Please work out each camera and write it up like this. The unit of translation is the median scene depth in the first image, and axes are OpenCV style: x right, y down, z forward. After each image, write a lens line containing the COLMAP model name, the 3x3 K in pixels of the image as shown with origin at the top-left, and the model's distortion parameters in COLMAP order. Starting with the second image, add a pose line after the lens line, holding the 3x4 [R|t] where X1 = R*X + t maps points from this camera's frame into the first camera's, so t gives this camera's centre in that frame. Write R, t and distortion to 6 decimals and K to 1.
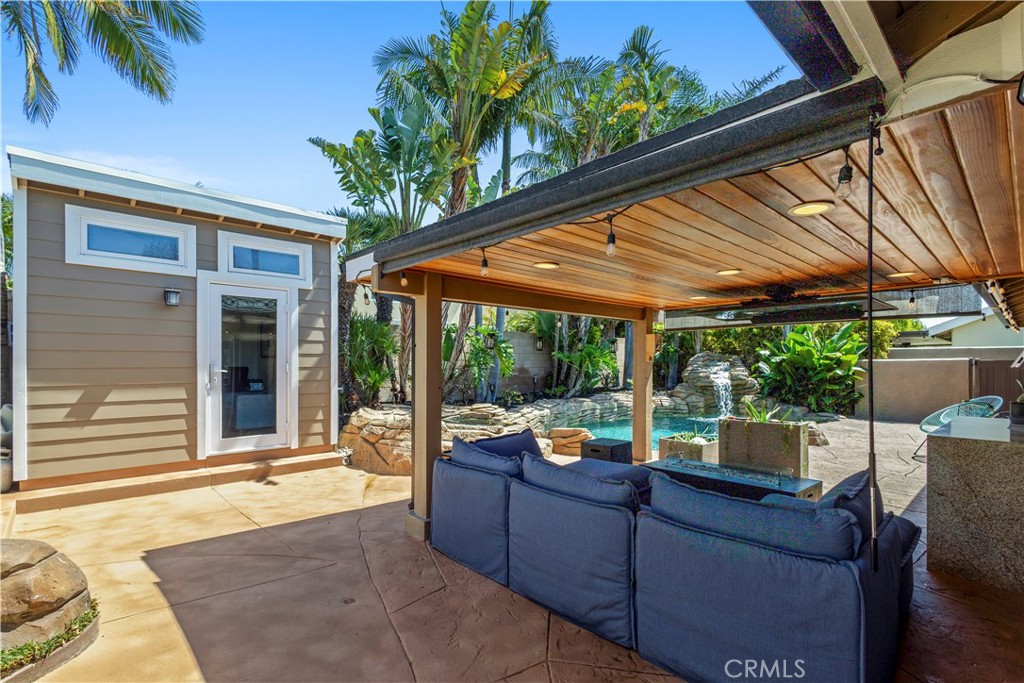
lens RADIAL K [[484.4, 0, 508.7], [0, 484.4, 365.5], [0, 0, 1]] dist [0.009248, -0.002443]
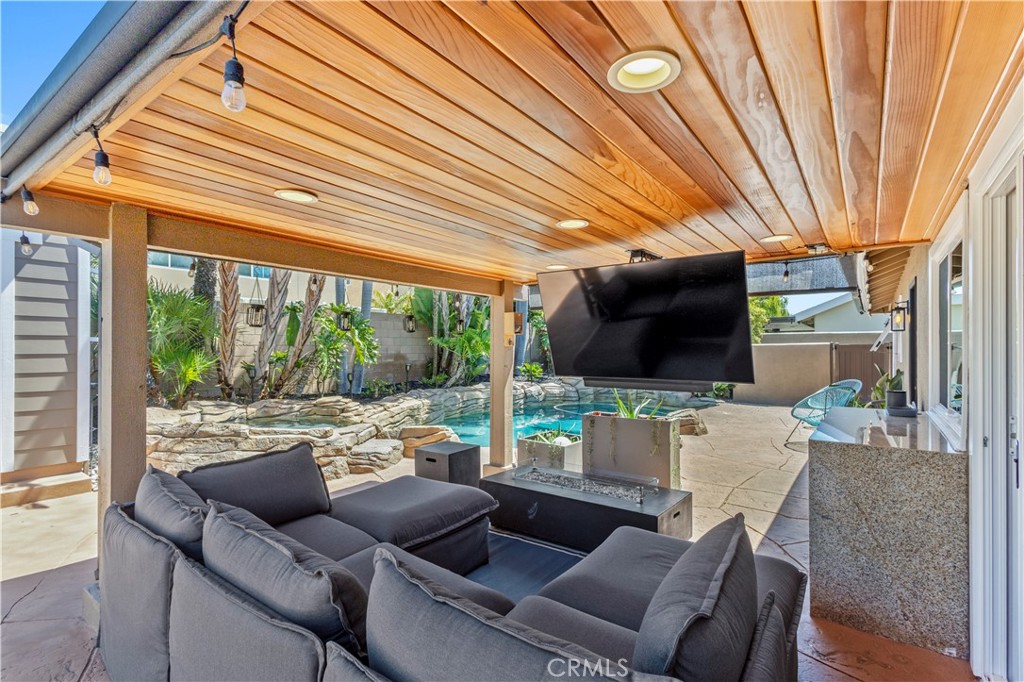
lens RADIAL K [[484.4, 0, 512.6], [0, 484.4, 345.4], [0, 0, 1]] dist [0.009248, -0.002443]
pose [[0.982166, -0.001112, 0.188011, 0.131257], [0.003379, 0.999925, -0.011738, 0.001086], [-0.187984, 0.012164, 0.982097, 0.170817]]
